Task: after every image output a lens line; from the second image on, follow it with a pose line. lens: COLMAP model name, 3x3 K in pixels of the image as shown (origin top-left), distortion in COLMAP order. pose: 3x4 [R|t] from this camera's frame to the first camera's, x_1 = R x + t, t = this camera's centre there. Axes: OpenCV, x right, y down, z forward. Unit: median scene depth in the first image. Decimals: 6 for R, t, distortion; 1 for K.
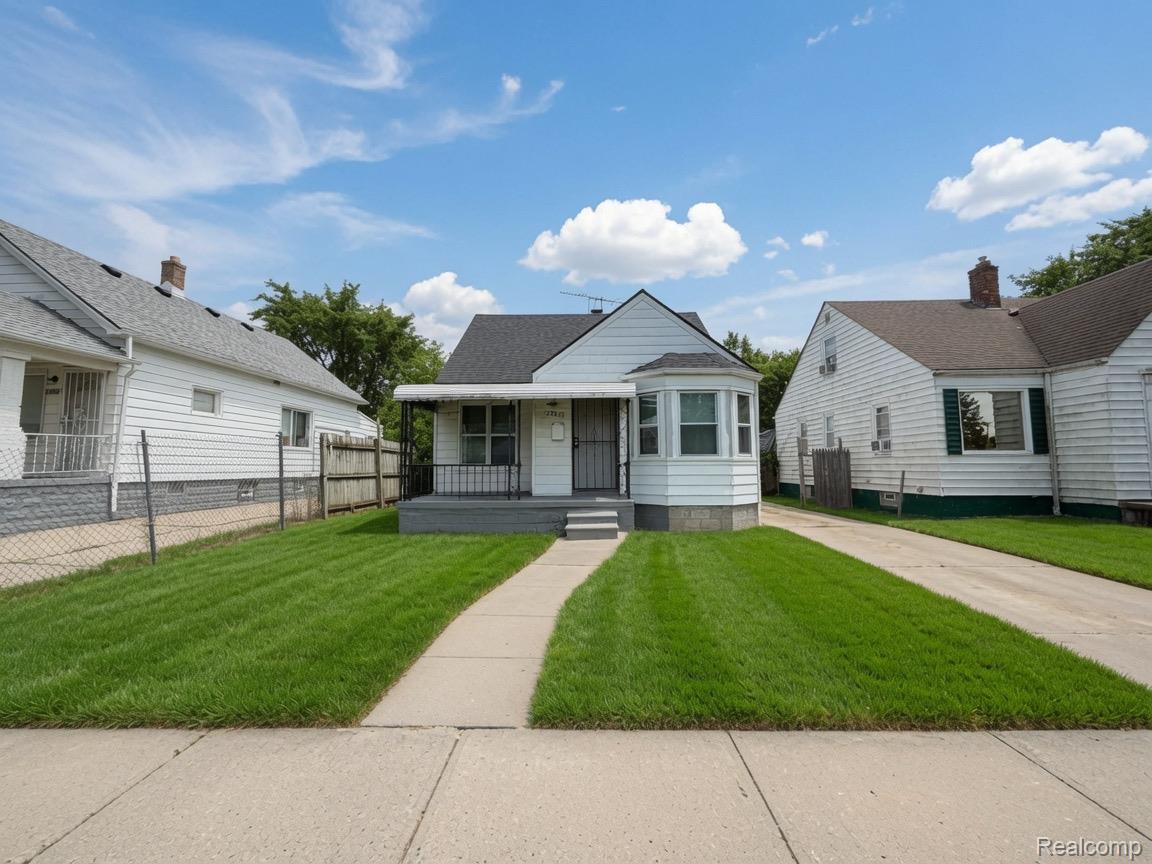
lens RADIAL K [[467.2, 0, 574.5], [0, 467.2, 431.4], [0, 0, 1]] dist [0.002643, 0.000139]
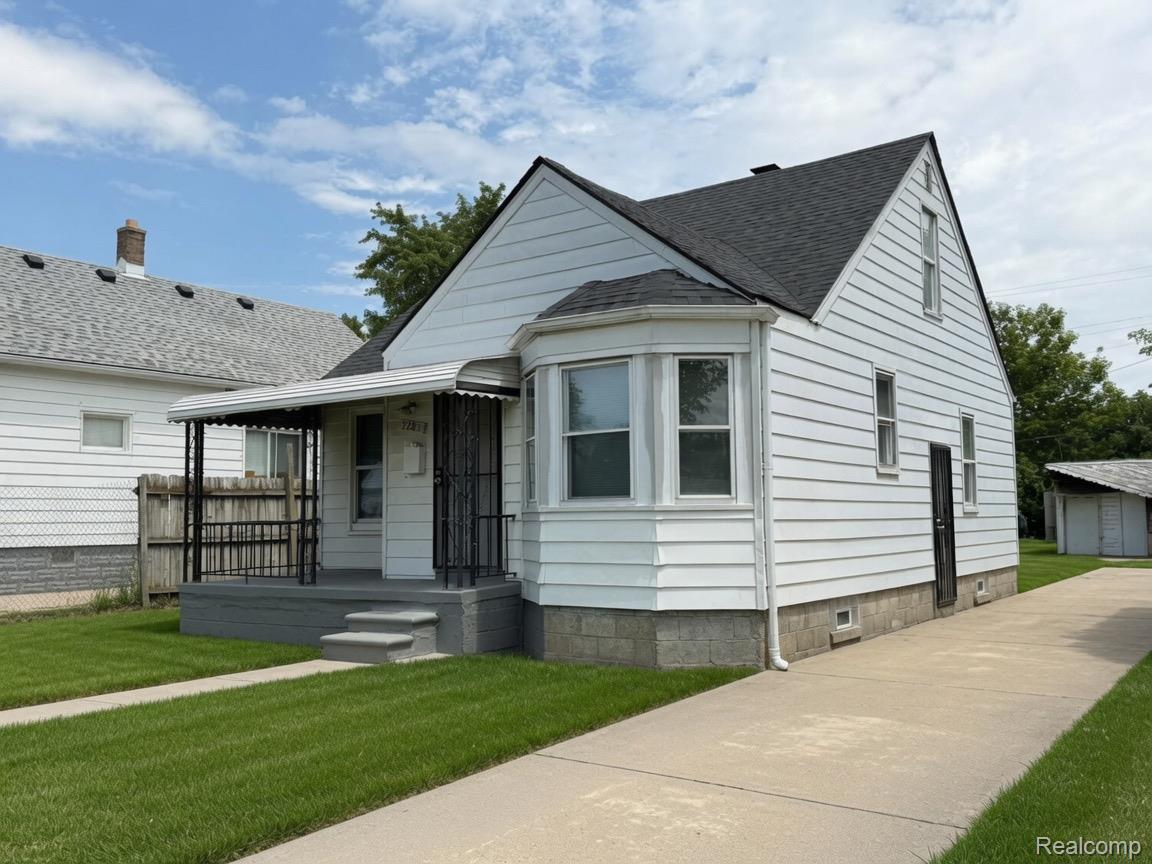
lens RADIAL K [[1016.7, 0, 582.4], [0, 1016.7, 433.5], [0, 0, 1]] dist [-0.000467, -0.003705]
pose [[0.845008, -0.053102, -0.532111, 0.728246], [0.051560, 0.998512, -0.017767, 0.002614], [0.532263, -0.012423, 0.846488, 0.125328]]
